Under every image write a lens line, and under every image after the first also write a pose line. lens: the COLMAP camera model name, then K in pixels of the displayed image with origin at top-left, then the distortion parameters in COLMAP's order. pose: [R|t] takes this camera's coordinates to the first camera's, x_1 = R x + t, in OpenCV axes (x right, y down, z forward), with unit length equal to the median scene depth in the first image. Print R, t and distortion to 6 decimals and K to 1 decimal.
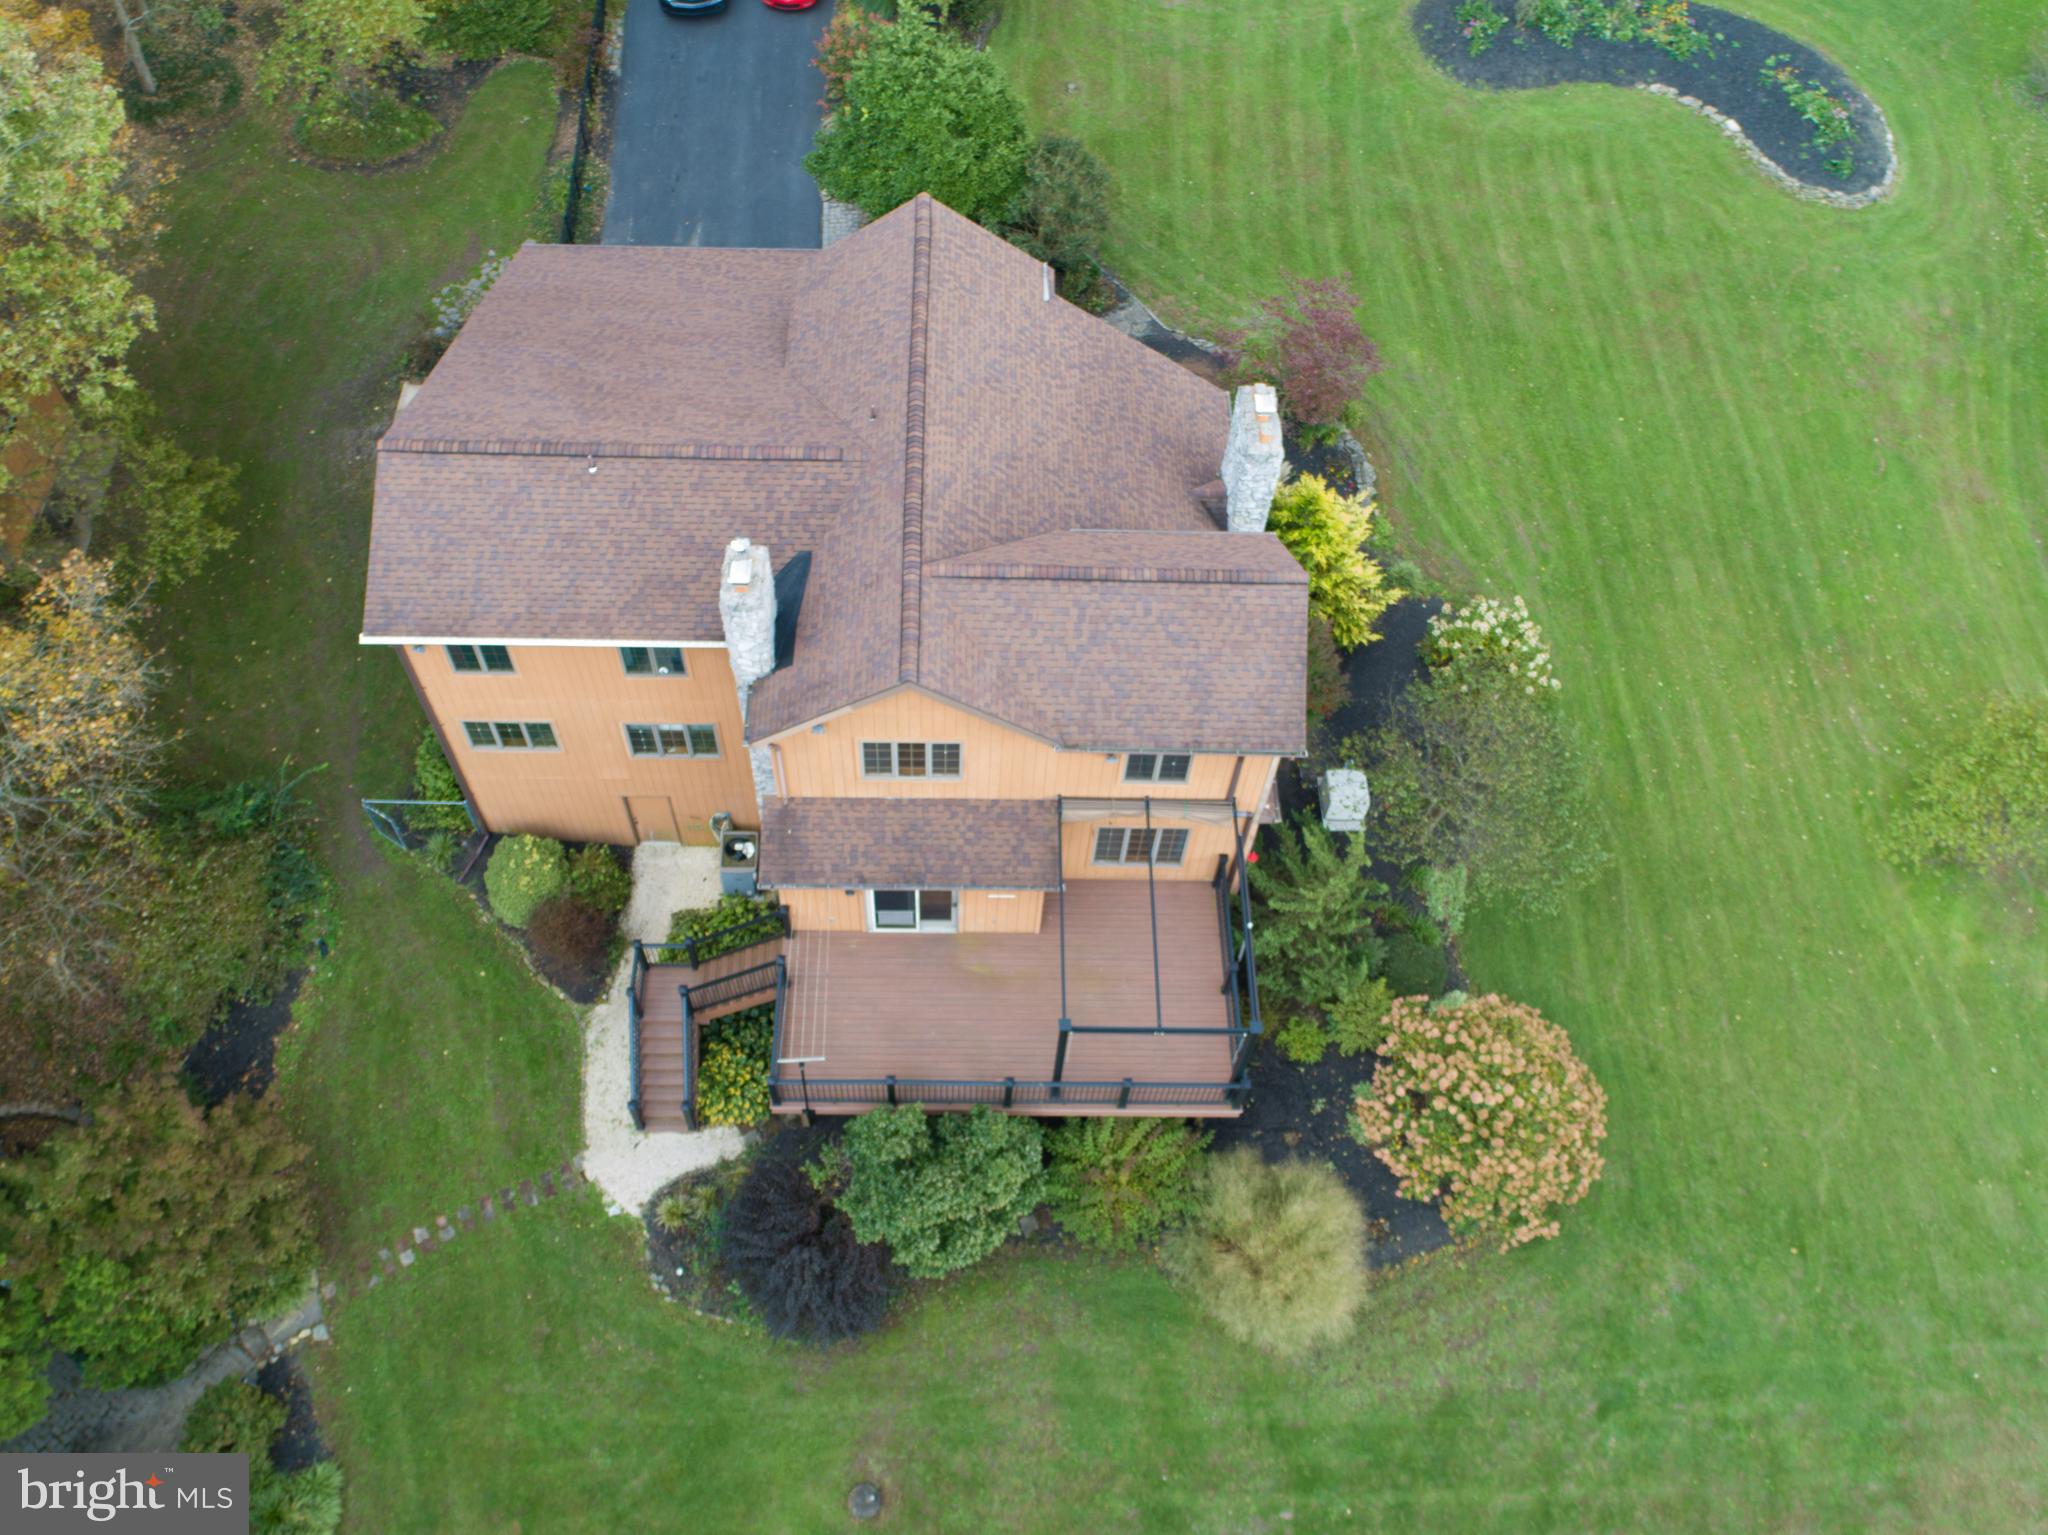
lens RADIAL K [[1580.0, 0, 992.4], [0, 1580.0, 796.4], [0, 0, 1]] dist [-0.016143, 0.002037]
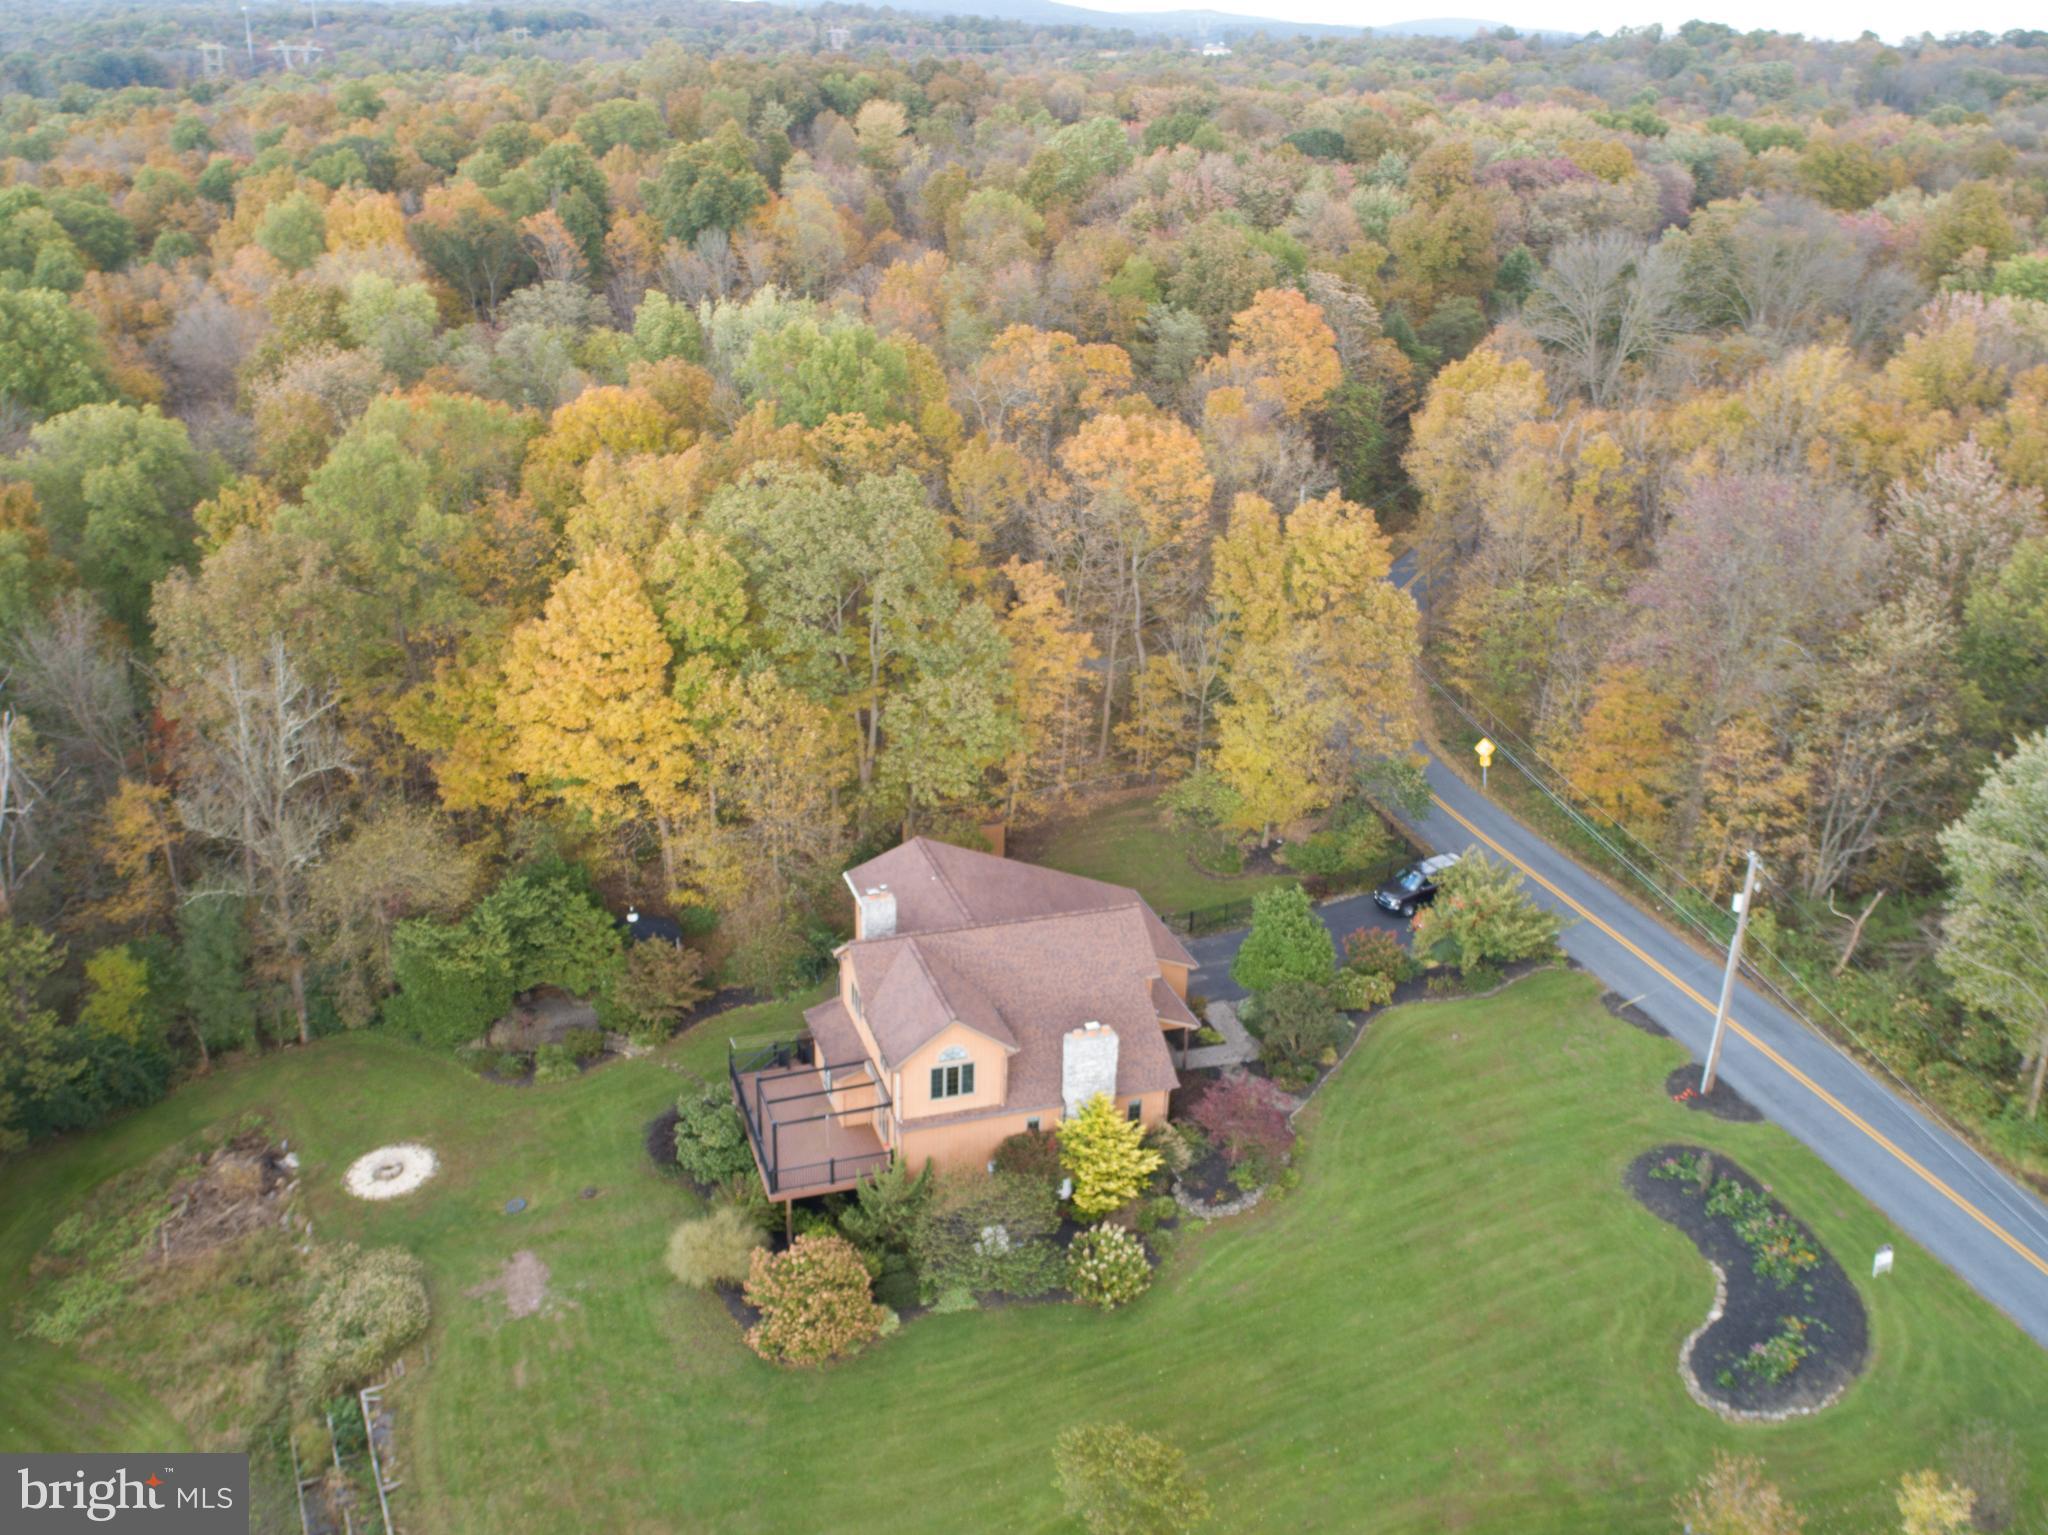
lens RADIAL K [[1870.6, 0, 1013.5], [0, 1870.6, 764.5], [0, 0, 1]] dist [-0.005161, 0.000000]
pose [[0.304663, 0.342250, -0.888845, 2.024707], [-0.807358, 0.587909, -0.050357, -0.239801], [0.505325, 0.732958, 0.455433, -0.323453]]
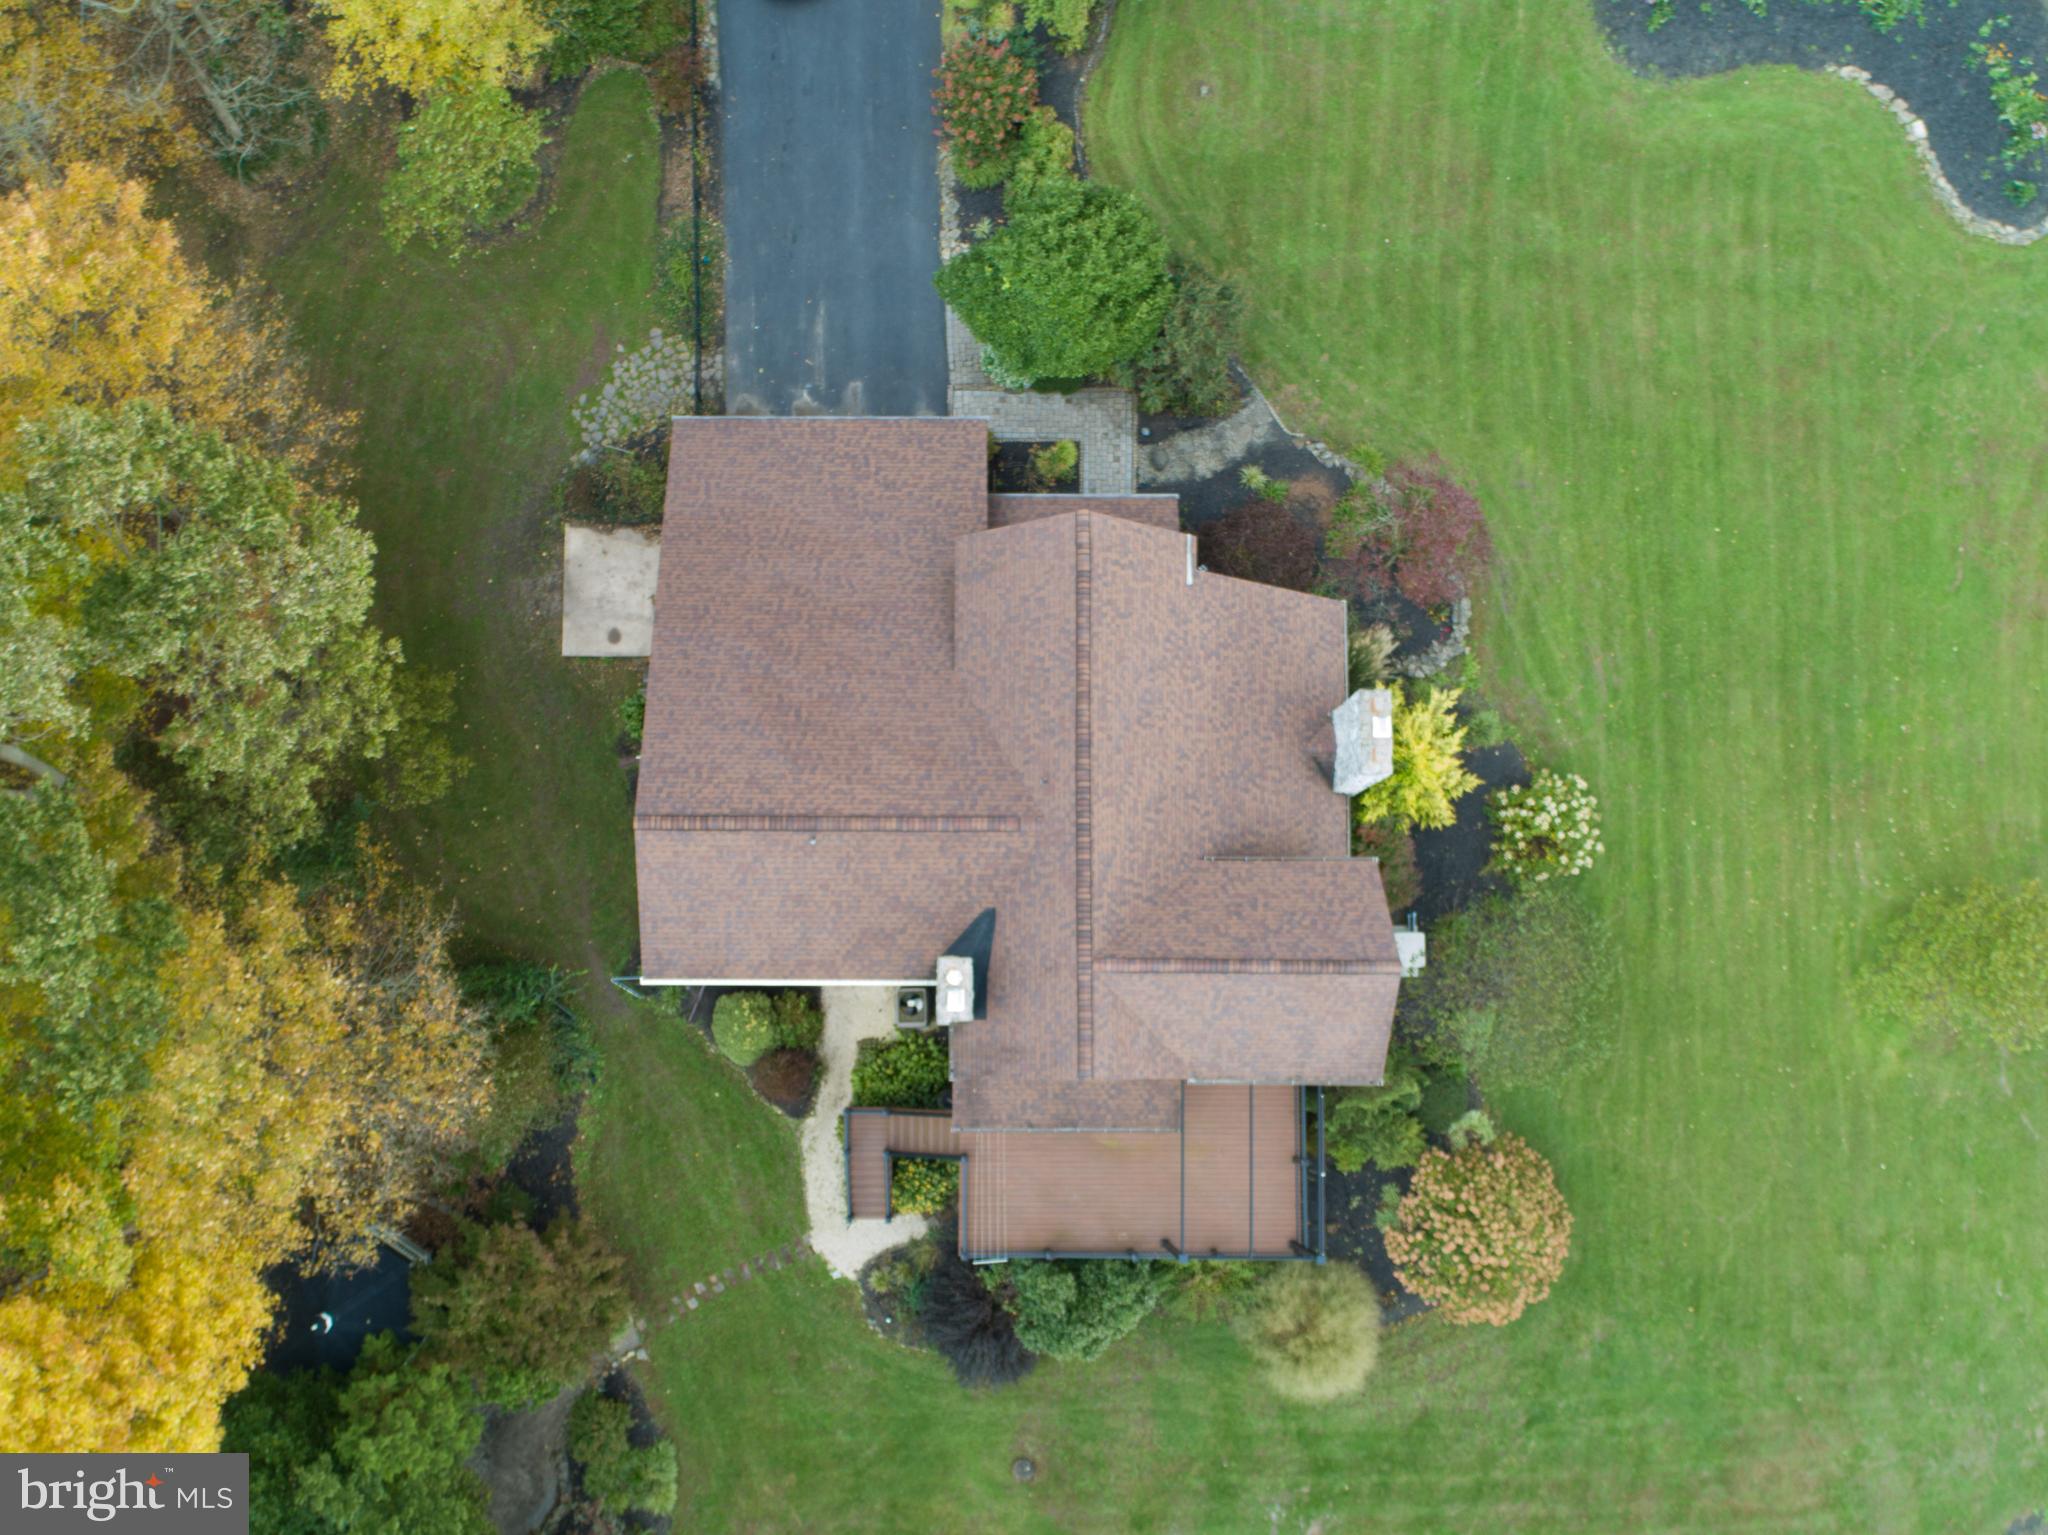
lens RADIAL K [[1580.0, 0, 924.6], [0, 1580.0, 972.1], [0, 0, 1]] dist [-0.016143, 0.002037]
pose [[0.999366, 0.005528, -0.035158, -0.111693], [0.011858, 0.879711, 0.475361, -0.615487], [0.033557, -0.475477, 0.879088, -0.092513]]
